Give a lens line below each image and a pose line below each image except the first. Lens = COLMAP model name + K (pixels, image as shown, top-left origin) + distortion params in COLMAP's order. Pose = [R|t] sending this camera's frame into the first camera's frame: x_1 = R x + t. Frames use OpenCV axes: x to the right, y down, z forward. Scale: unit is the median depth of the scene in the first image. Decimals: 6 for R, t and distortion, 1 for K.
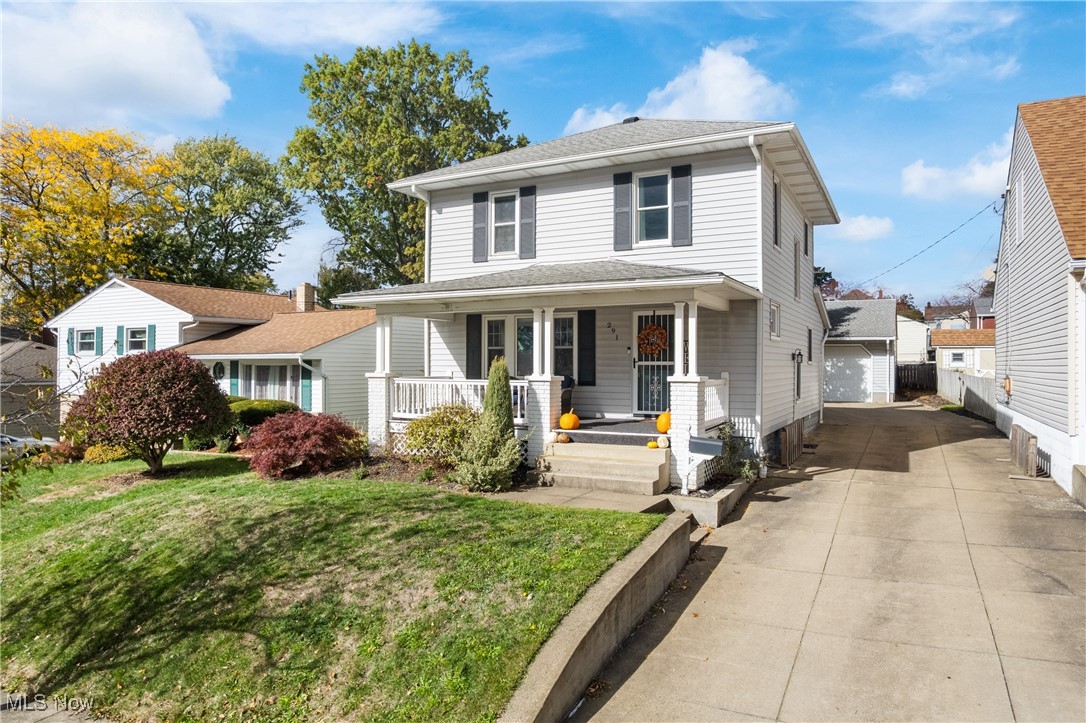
lens RADIAL K [[699.8, 0, 543.0], [0, 699.8, 361.5], [0, 0, 1]] dist [-0.042997, 0.002788]
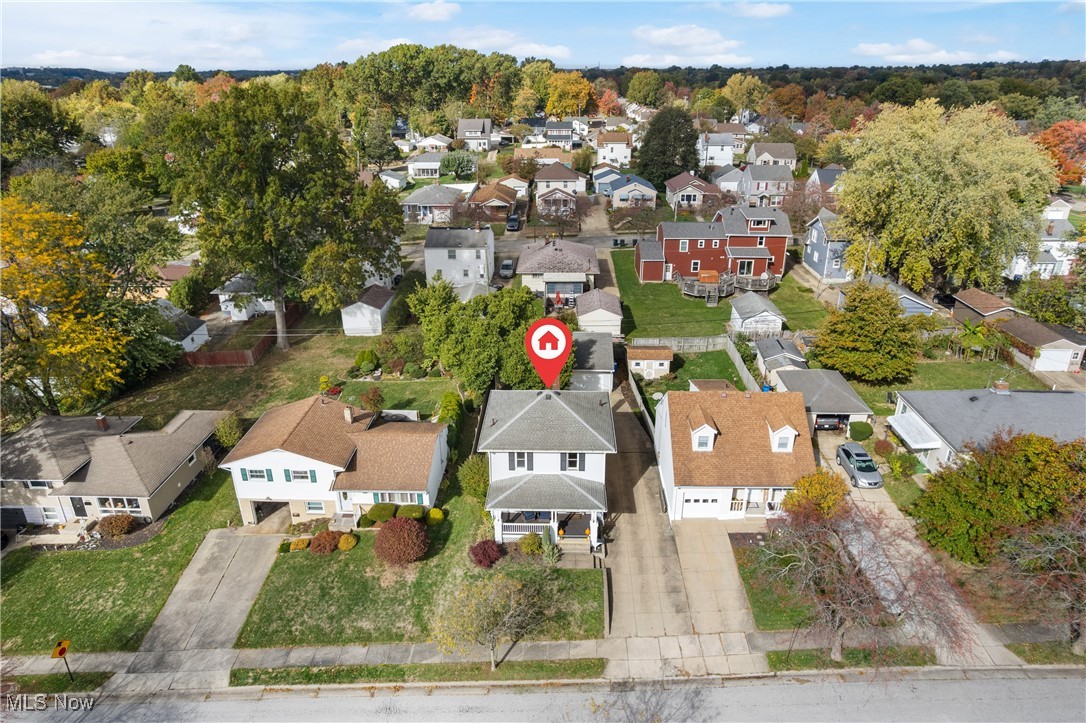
lens RADIAL K [[699.8, 0, 543.0], [0, 699.8, 361.5], [0, 0, 1]] dist [-0.042997, 0.002788]
pose [[0.896624, -0.184887, 0.402346, -1.214012], [0.006765, 0.914269, 0.405050, -1.981647], [-0.442741, -0.360456, 0.821007, -1.493858]]
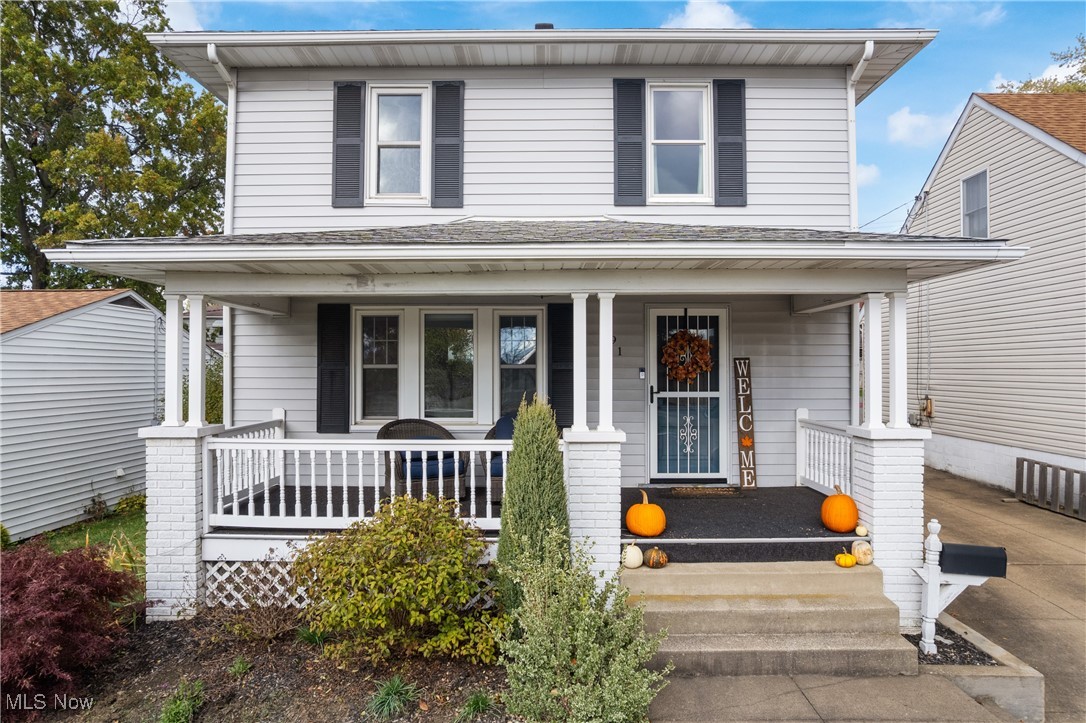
lens RADIAL K [[699.8, 0, 543.0], [0, 699.8, 361.5], [0, 0, 1]] dist [-0.042997, 0.002788]
pose [[0.888441, 0.004027, 0.458974, -0.227523], [-0.000608, 0.999971, -0.007598, -0.021211], [-0.458991, 0.006472, 0.888417, 0.505731]]
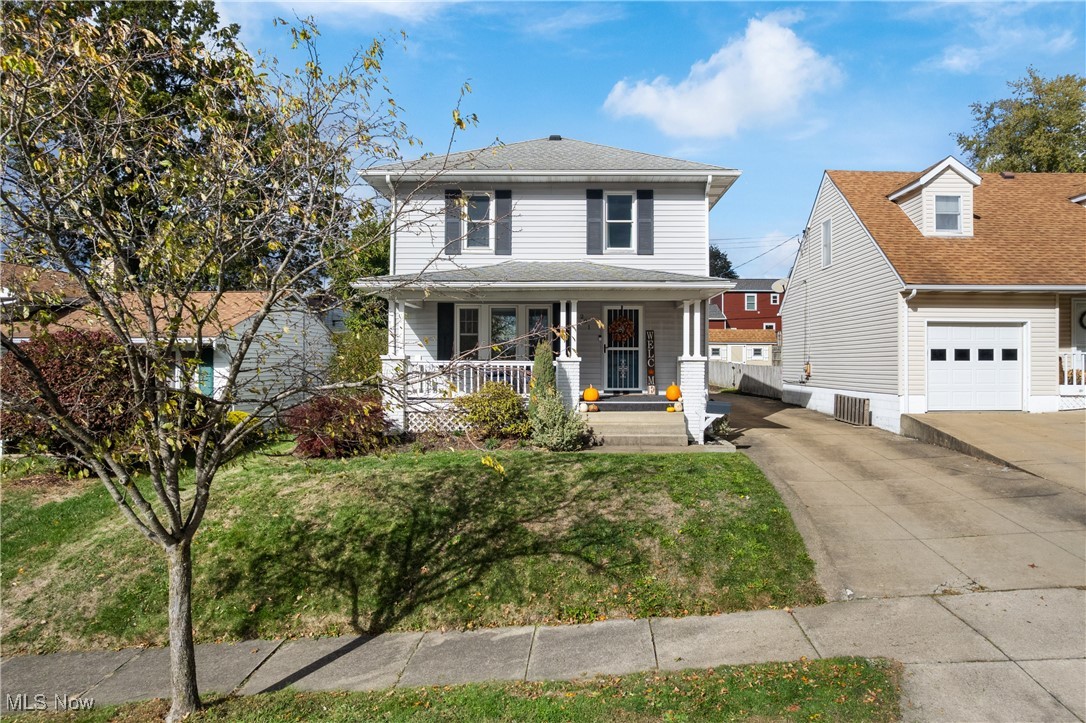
lens RADIAL K [[732.6, 0, 564.6], [0, 732.6, 363.9], [0, 0, 1]] dist [-0.074123, 0.000498]
pose [[0.891082, 0.001837, 0.453838, -0.501206], [-0.004288, 0.999981, 0.004372, 0.023337], [-0.453821, -0.005842, 0.891074, -0.092797]]
